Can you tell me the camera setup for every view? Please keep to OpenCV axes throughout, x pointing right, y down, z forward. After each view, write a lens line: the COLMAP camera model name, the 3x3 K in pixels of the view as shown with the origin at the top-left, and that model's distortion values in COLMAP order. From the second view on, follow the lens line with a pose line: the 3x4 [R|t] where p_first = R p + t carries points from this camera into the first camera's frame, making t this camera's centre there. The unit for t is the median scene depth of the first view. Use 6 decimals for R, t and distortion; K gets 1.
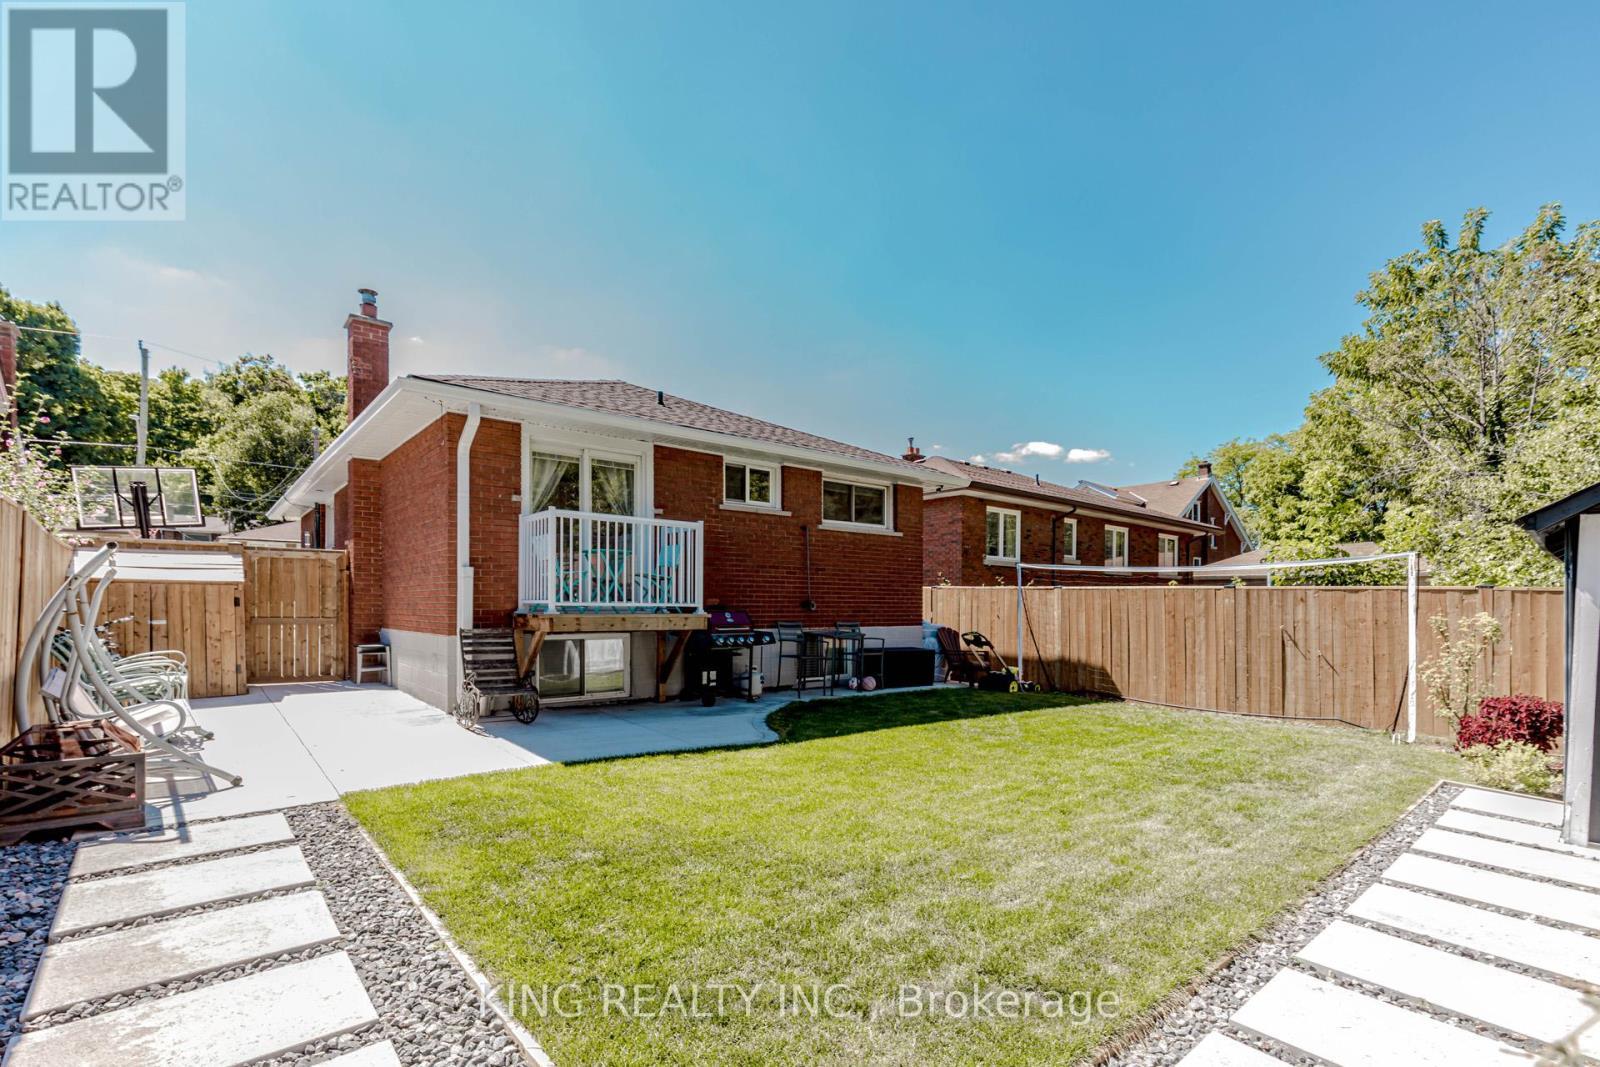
lens RADIAL K [[728.6, 0, 819.3], [0, 728.6, 596.0], [0, 0, 1]] dist [0.000273, 0.000030]
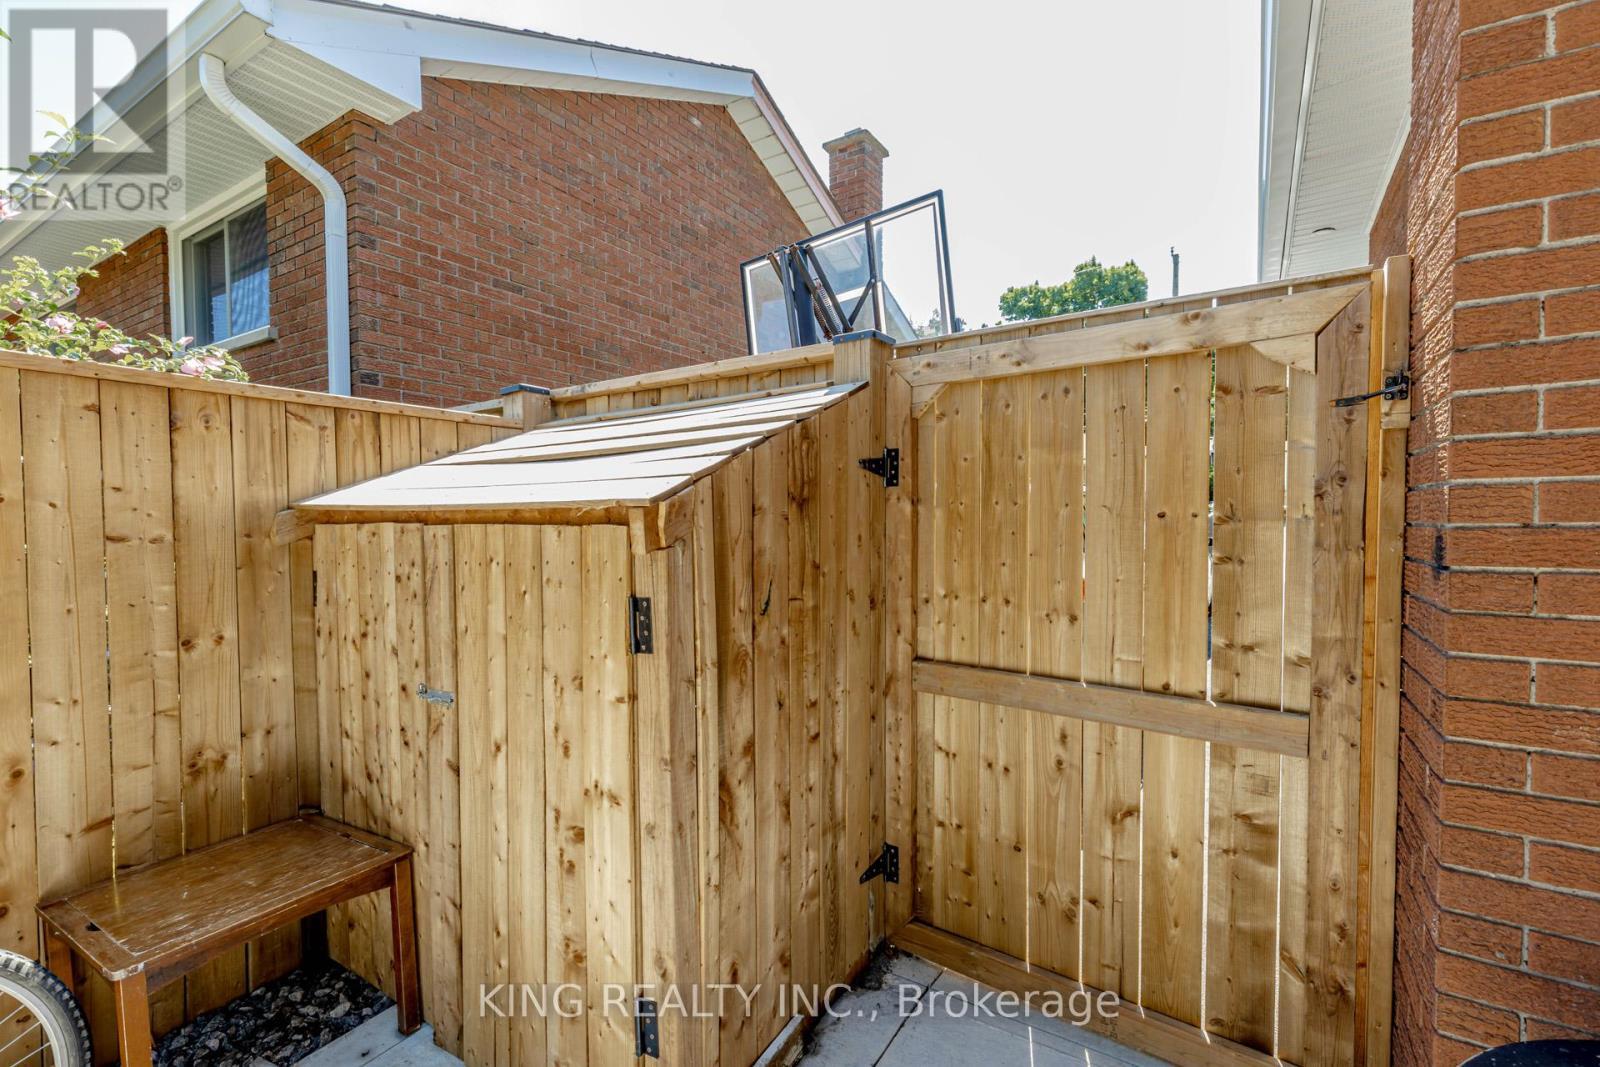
lens RADIAL K [[728.6, 0, 798.7], [0, 728.6, 540.1], [0, 0, 1]] dist [0.000273, 0.000030]
pose [[0.295100, 0.025730, -0.955120, -0.548271], [0.005868, 0.999570, 0.028740, -0.012686], [0.955448, -0.014086, 0.294822, 0.850777]]
